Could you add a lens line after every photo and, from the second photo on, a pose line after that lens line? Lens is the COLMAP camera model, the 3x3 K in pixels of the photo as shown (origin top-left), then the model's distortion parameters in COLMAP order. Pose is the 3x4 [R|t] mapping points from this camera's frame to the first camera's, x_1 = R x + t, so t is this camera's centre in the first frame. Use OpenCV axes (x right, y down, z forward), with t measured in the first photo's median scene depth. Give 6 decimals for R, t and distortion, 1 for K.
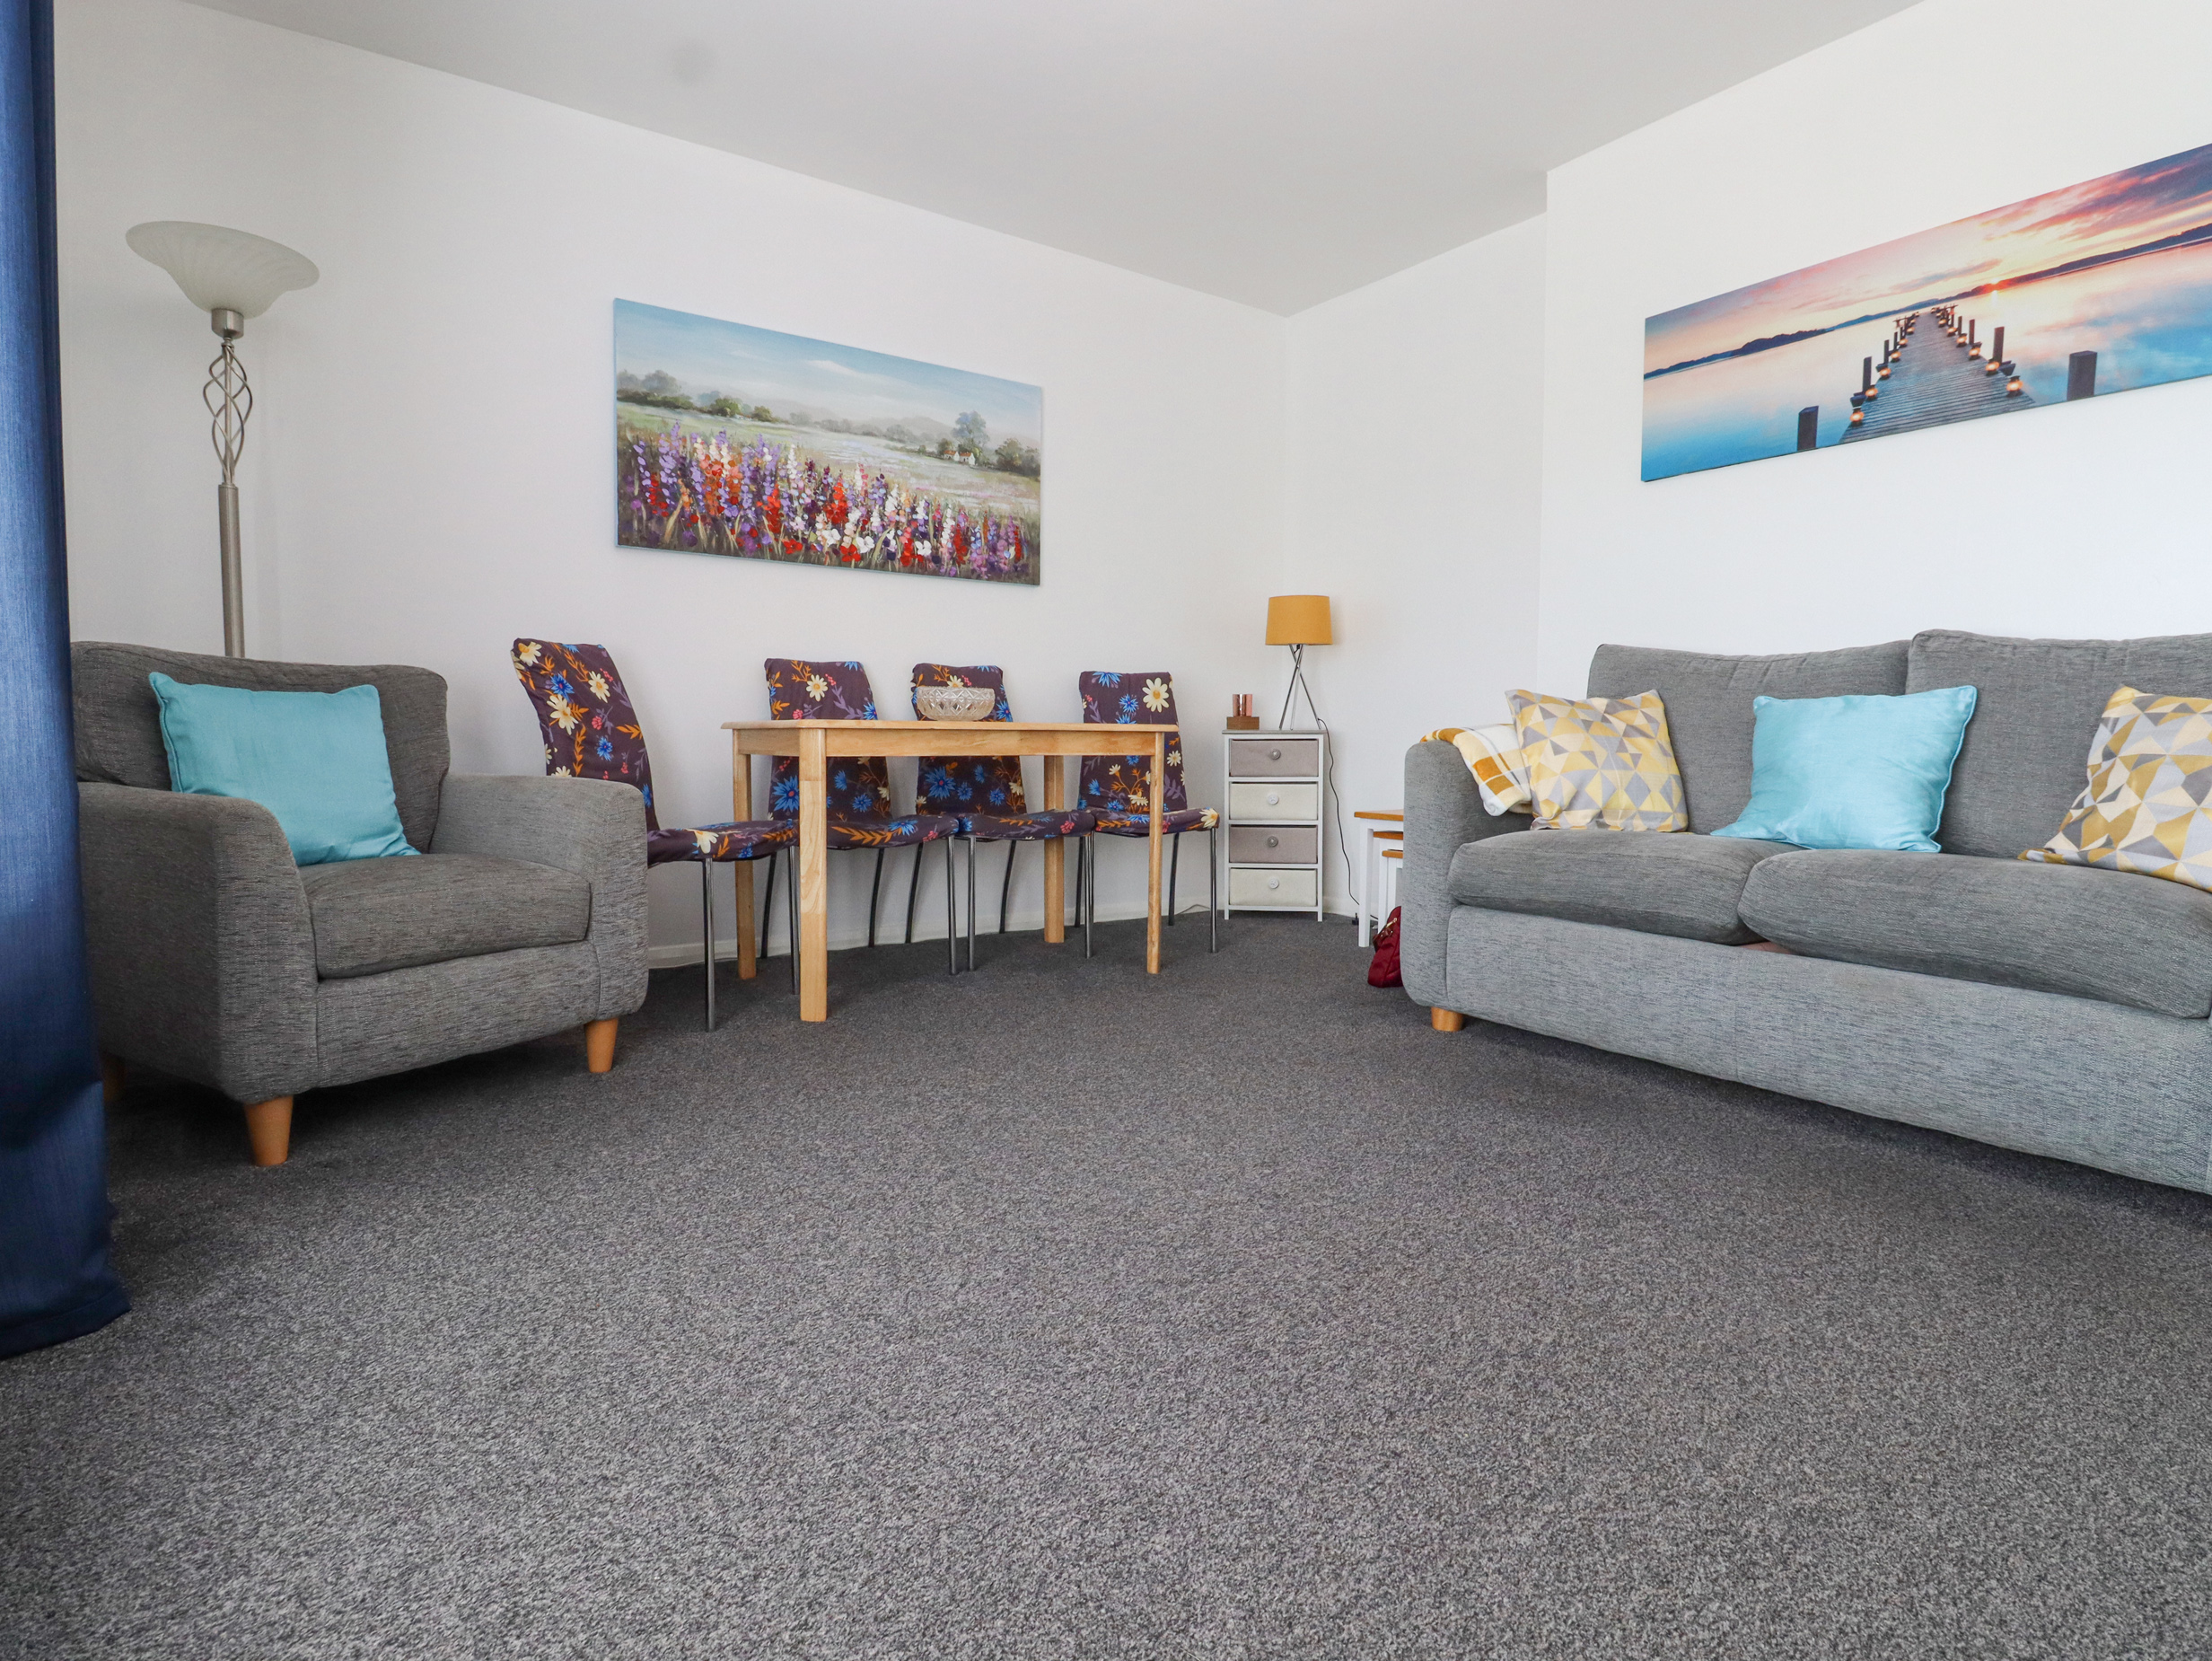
lens RADIAL K [[1145.9, 0, 1136.7], [0, 1145.9, 810.5], [0, 0, 1]] dist [-0.000890, -0.011948]
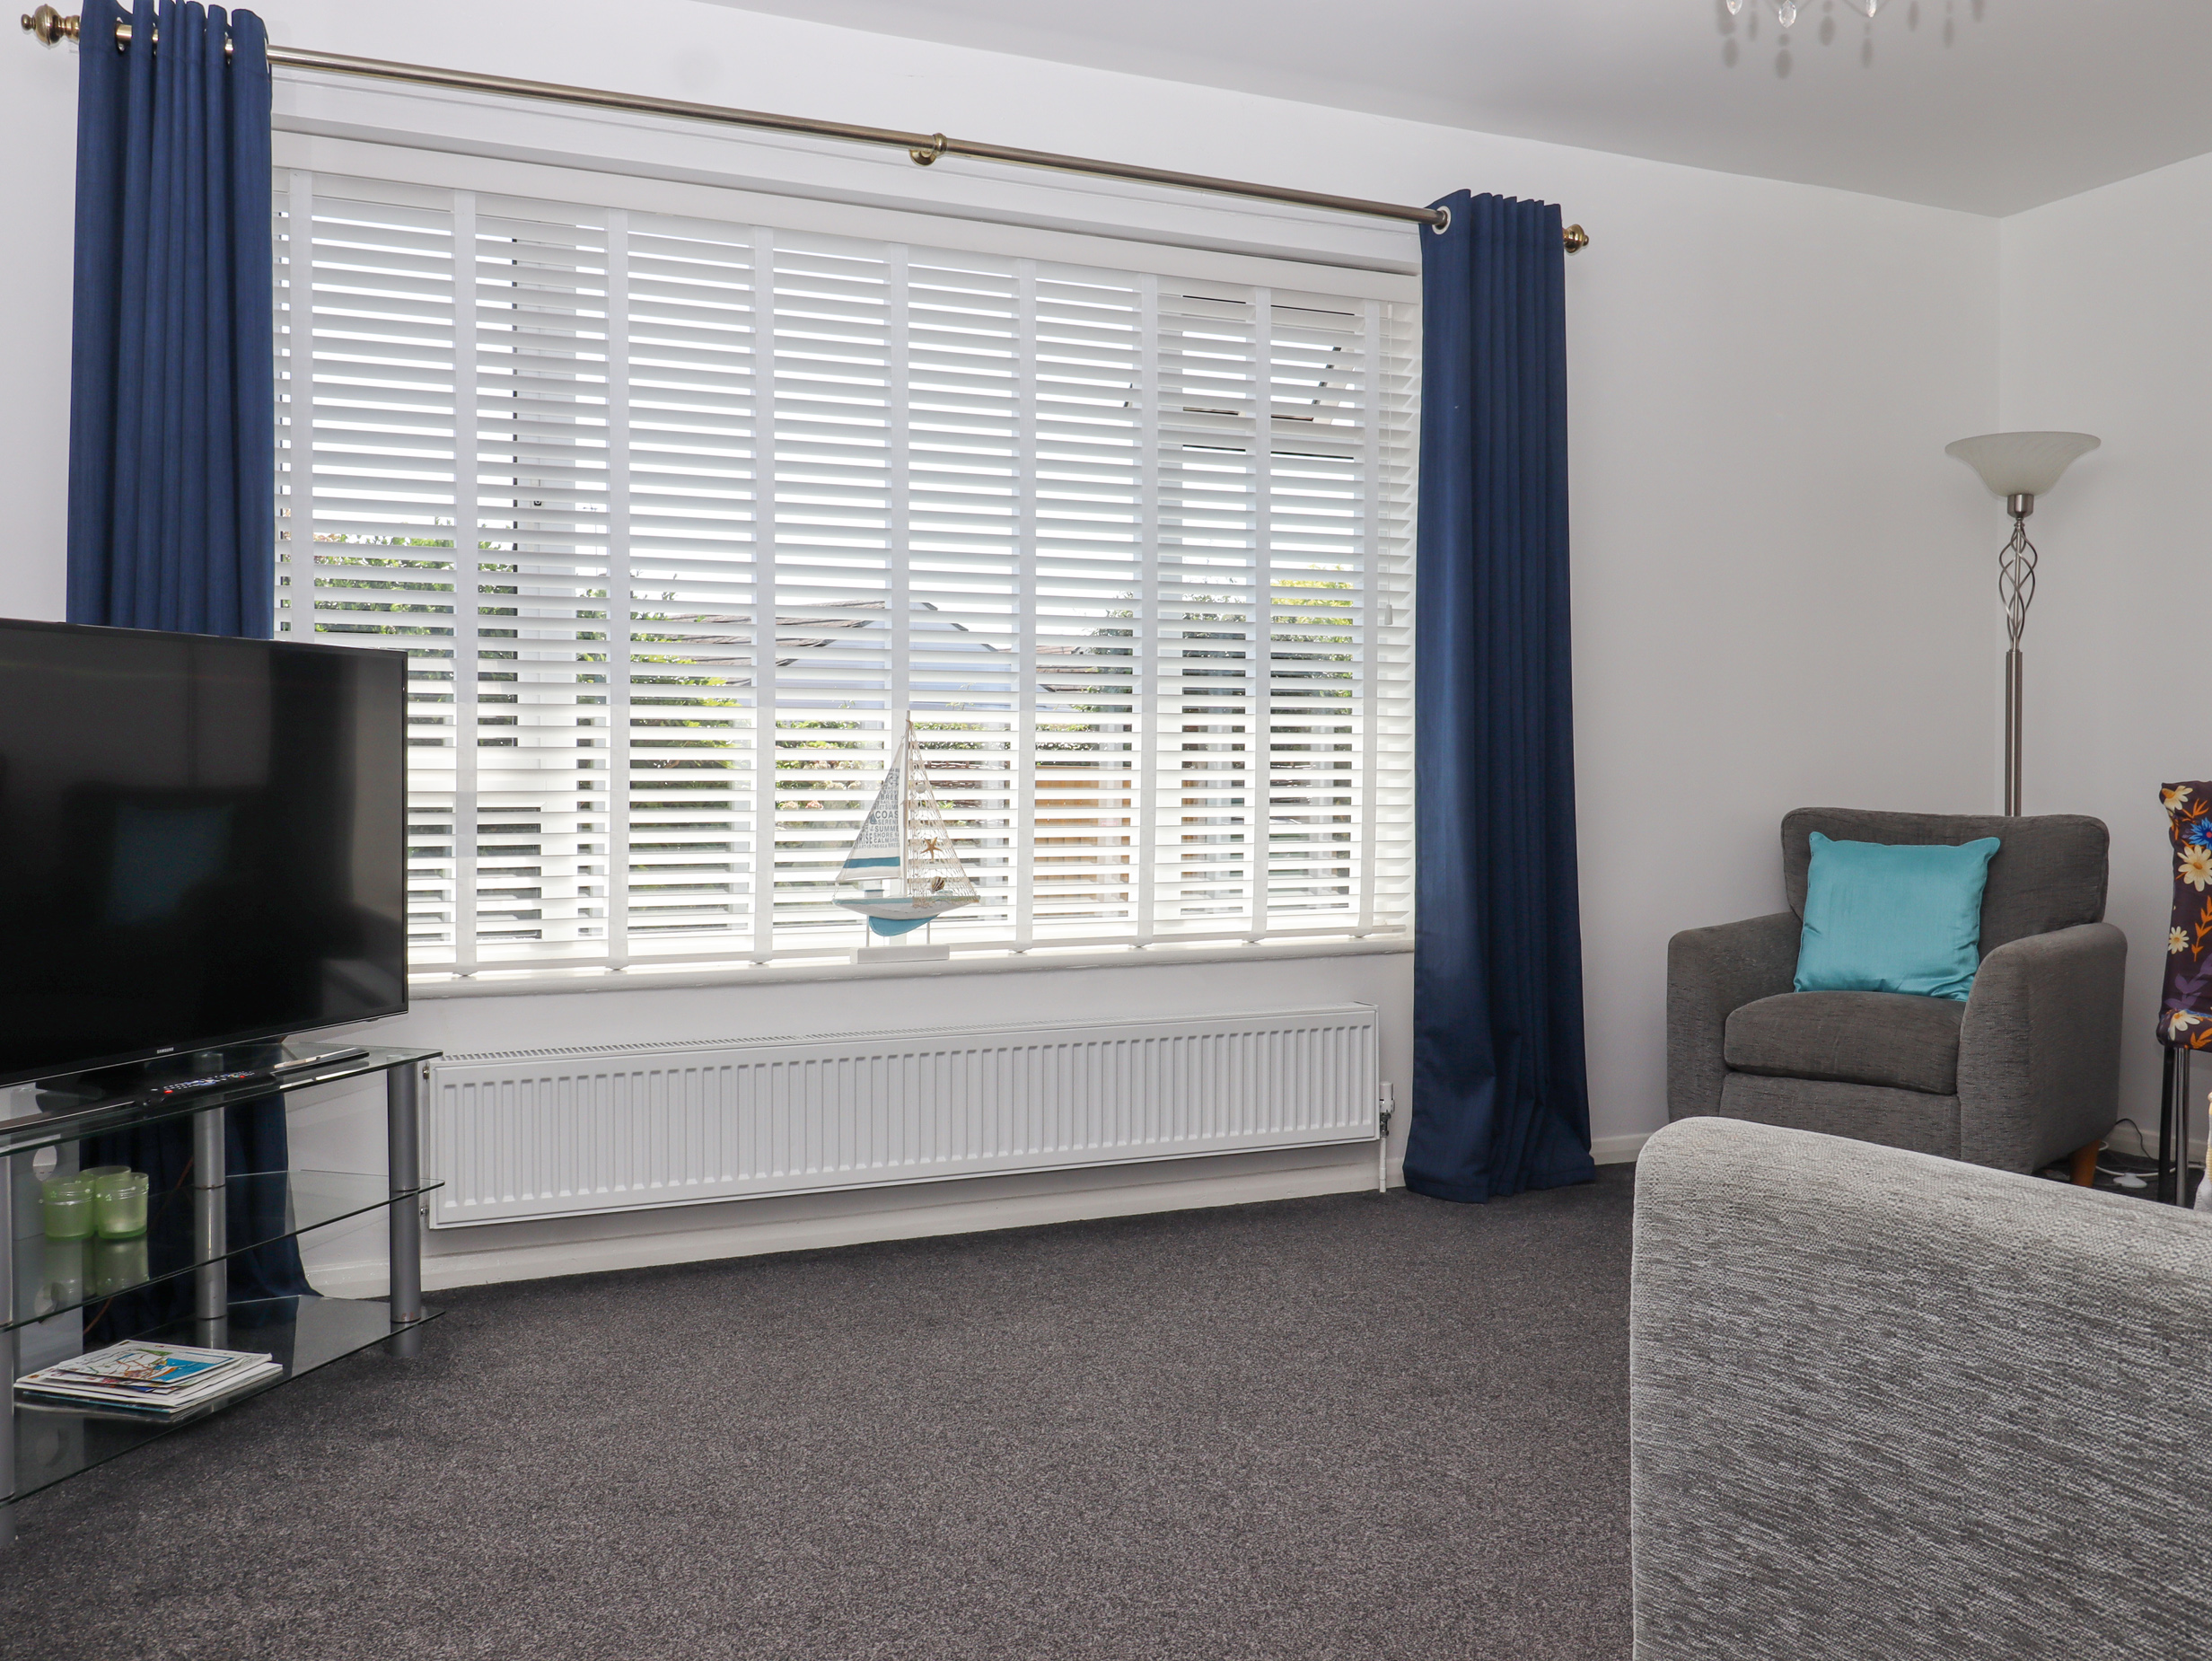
lens RADIAL K [[1929.9, 0, 1112.3], [0, 1929.9, 820.8], [0, 0, 1]] dist [-0.007874, -0.003901]
pose [[-0.195377, 0.015445, -0.980607, 1.211879], [-0.065961, 0.997405, 0.028852, -0.118447], [0.978508, 0.070319, -0.193851, 0.520232]]
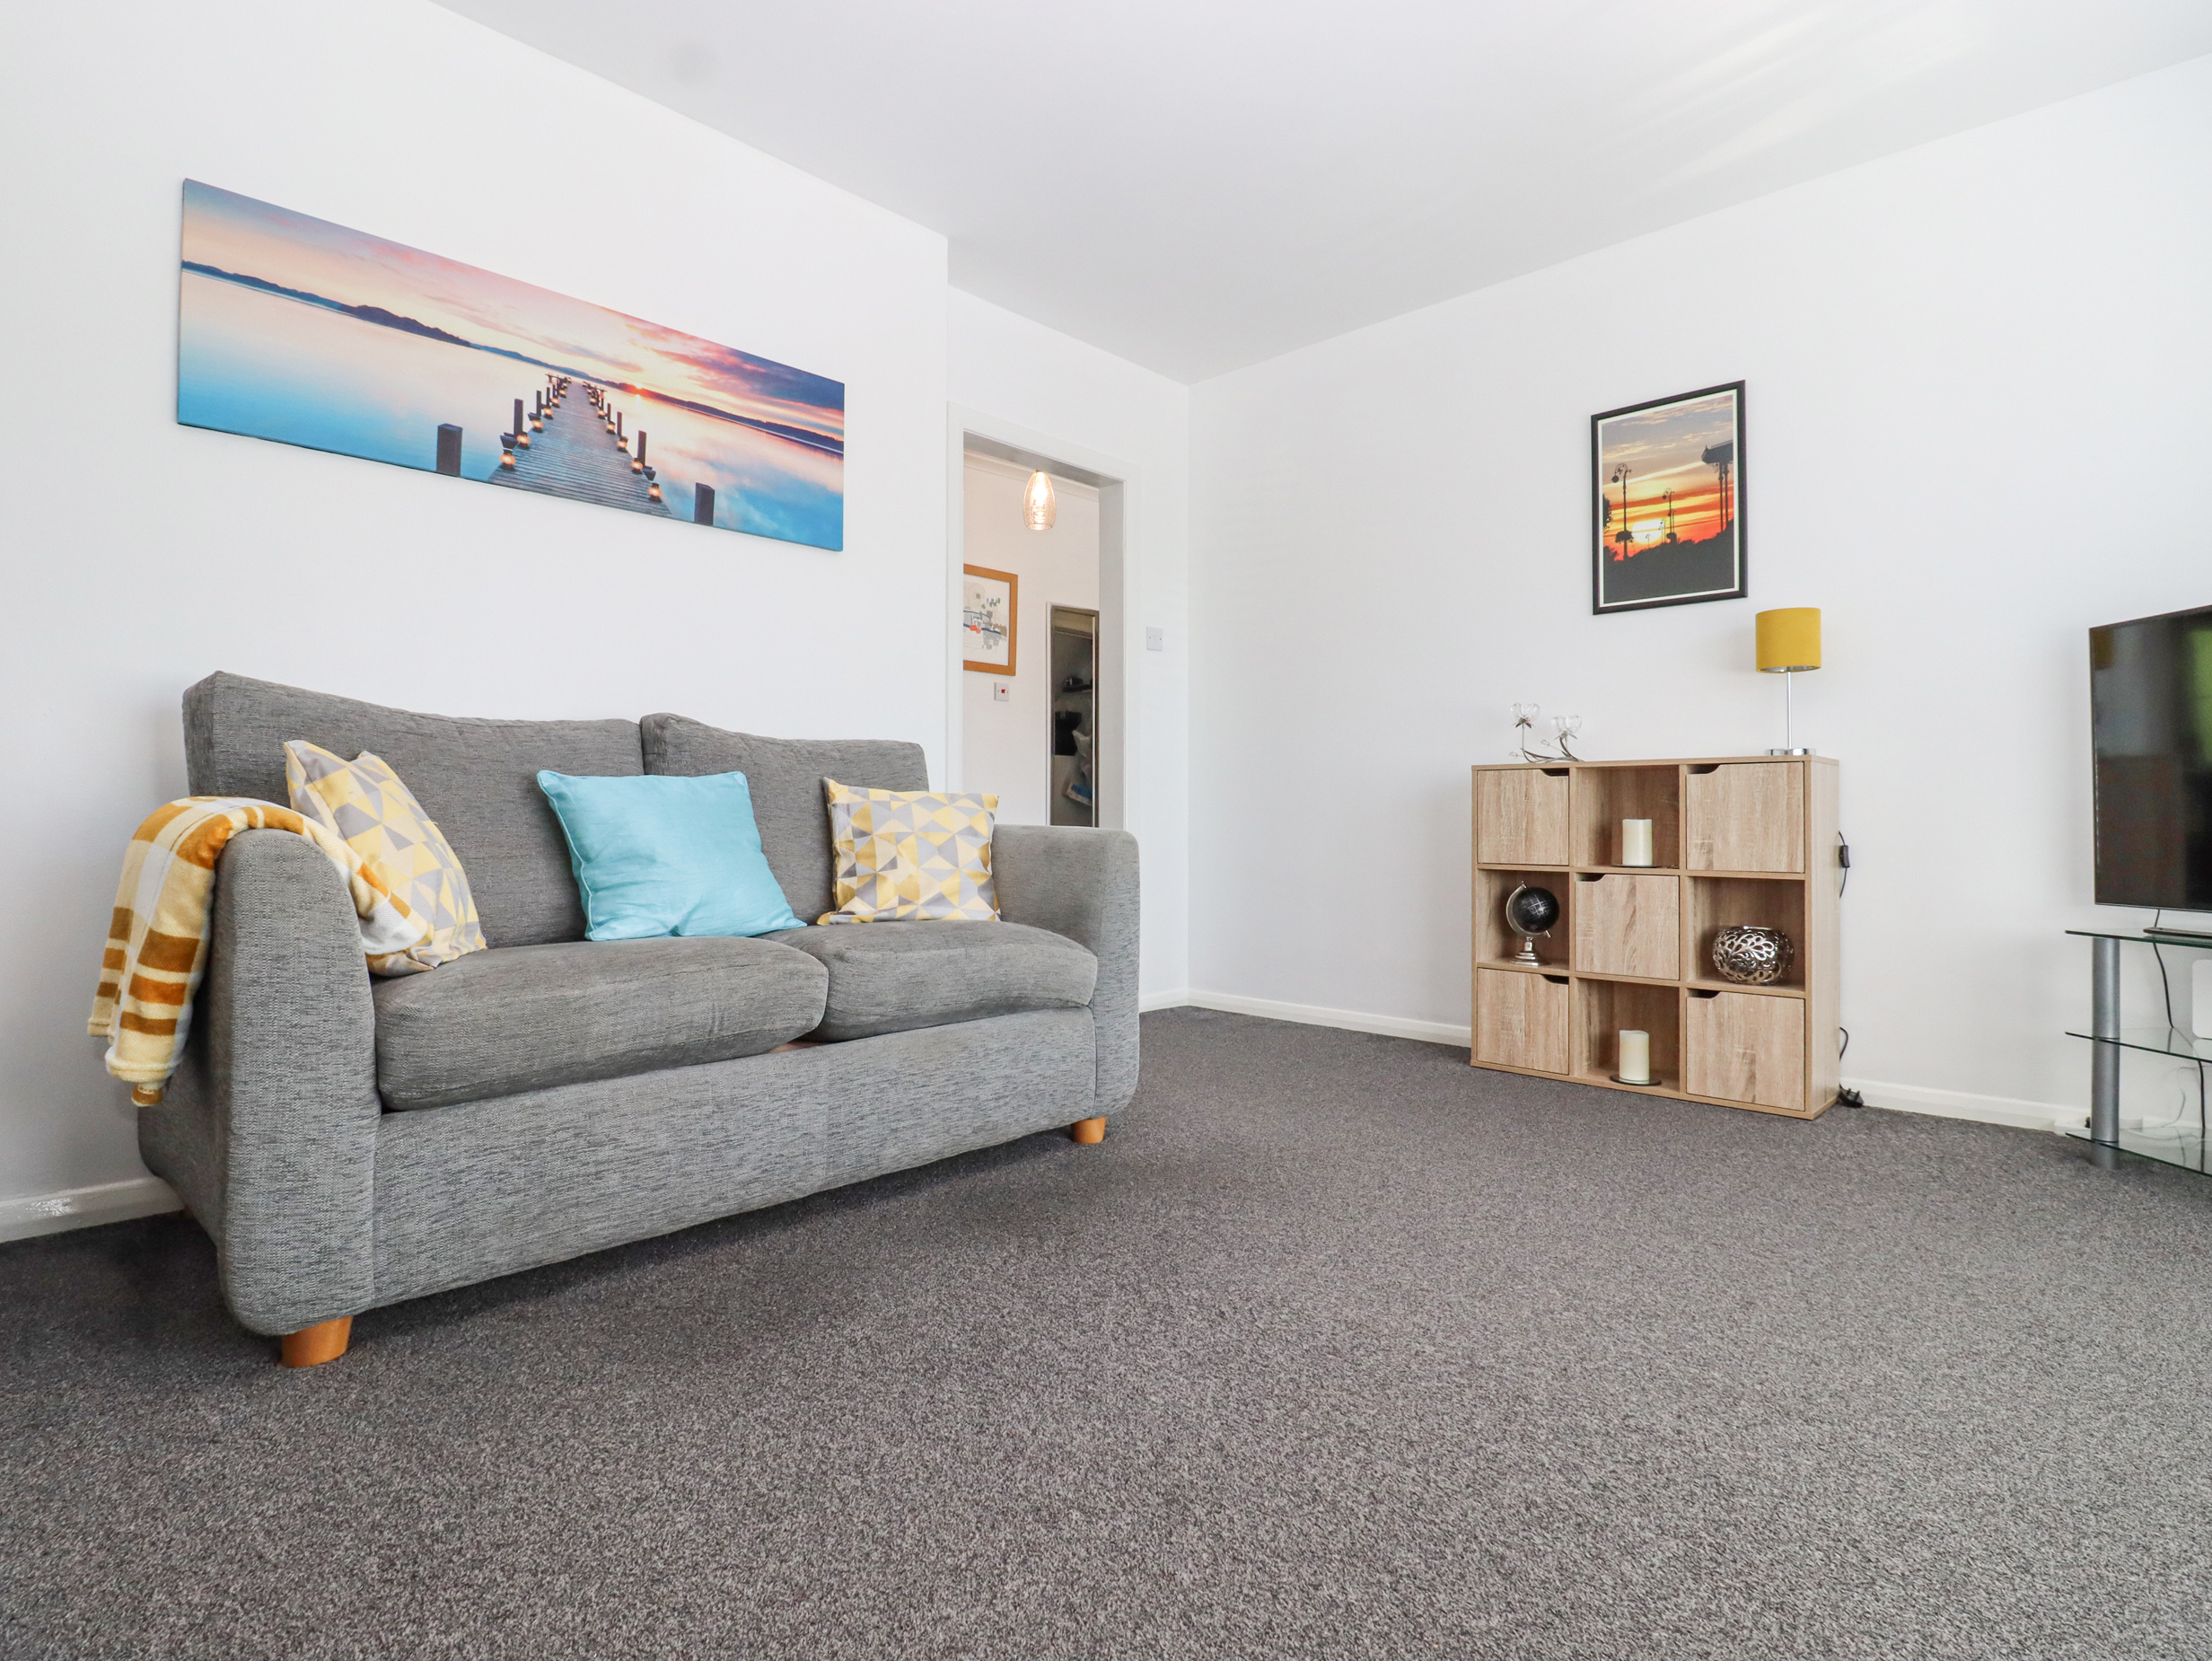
lens RADIAL K [[1145.9, 0, 1136.7], [0, 1145.9, 810.5], [0, 0, 1]] dist [-0.000890, -0.011948]
pose [[-0.206717, 0.002679, 0.978397, -0.370412], [0.059399, 0.998186, 0.009816, -0.055562], [-0.976596, 0.060145, -0.206501, 0.780820]]
